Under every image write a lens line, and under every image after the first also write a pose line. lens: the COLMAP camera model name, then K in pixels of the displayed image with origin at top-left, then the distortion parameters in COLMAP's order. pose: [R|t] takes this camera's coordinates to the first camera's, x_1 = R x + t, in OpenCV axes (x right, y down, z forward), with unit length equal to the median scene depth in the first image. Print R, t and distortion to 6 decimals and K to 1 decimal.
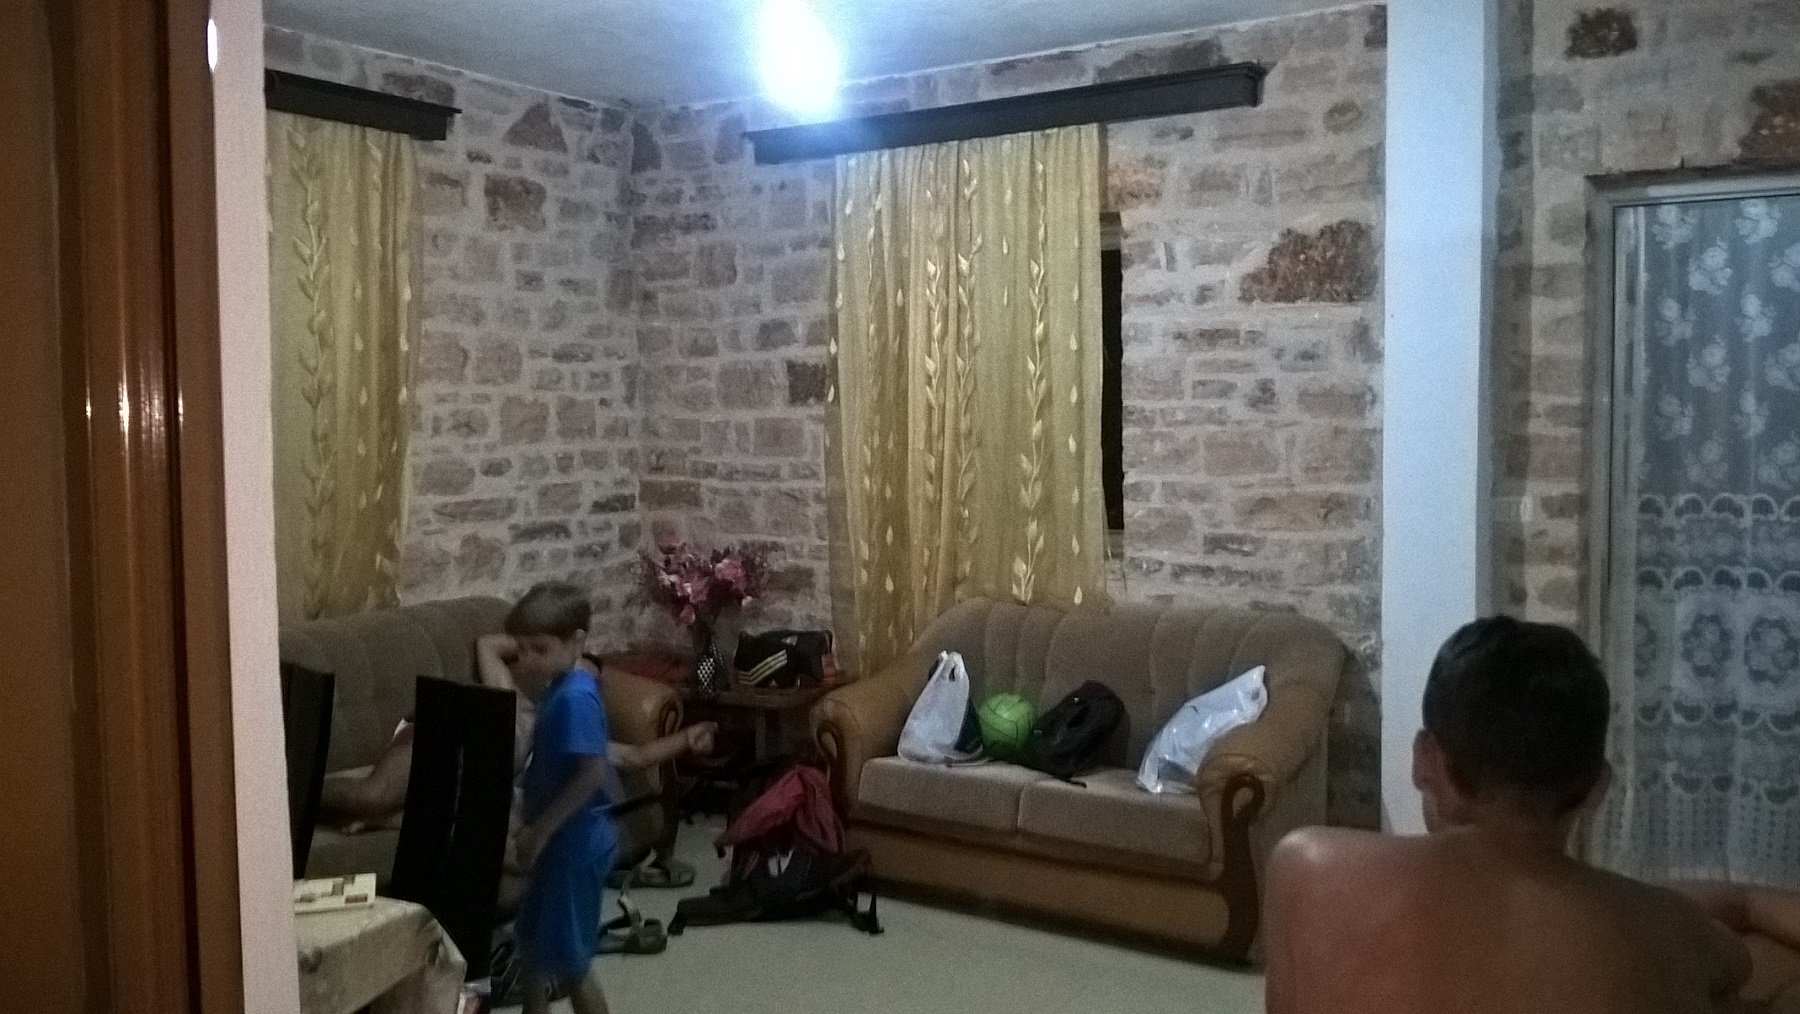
lens RADIAL K [[1501.9, 0, 897.5], [0, 1501.9, 511.6], [0, 0, 1]] dist [0.007335, -0.011036]
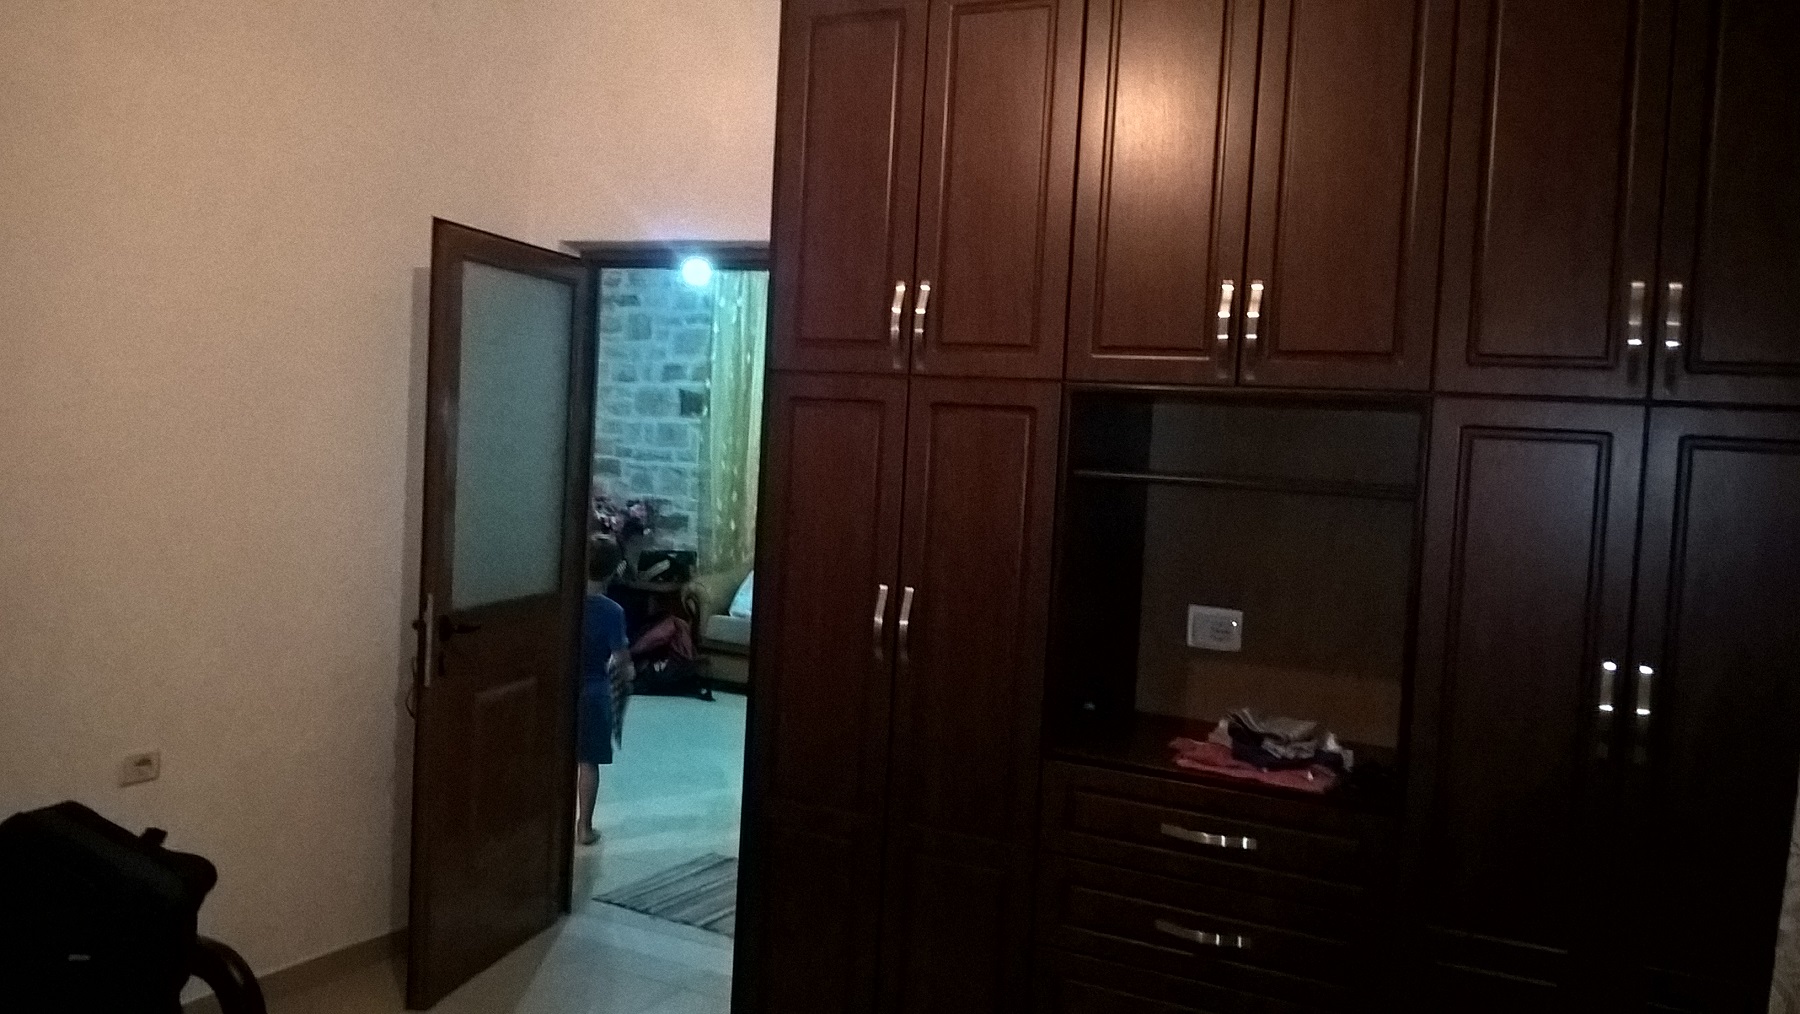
lens RADIAL K [[1501.9, 0, 908.0], [0, 1501.9, 513.6], [0, 0, 1]] dist [0.007335, -0.011036]
pose [[0.994352, 0.059536, 0.087858, 0.039170], [-0.058847, 0.998213, -0.010410, 0.038689], [-0.088321, 0.005181, 0.996079, -0.668645]]
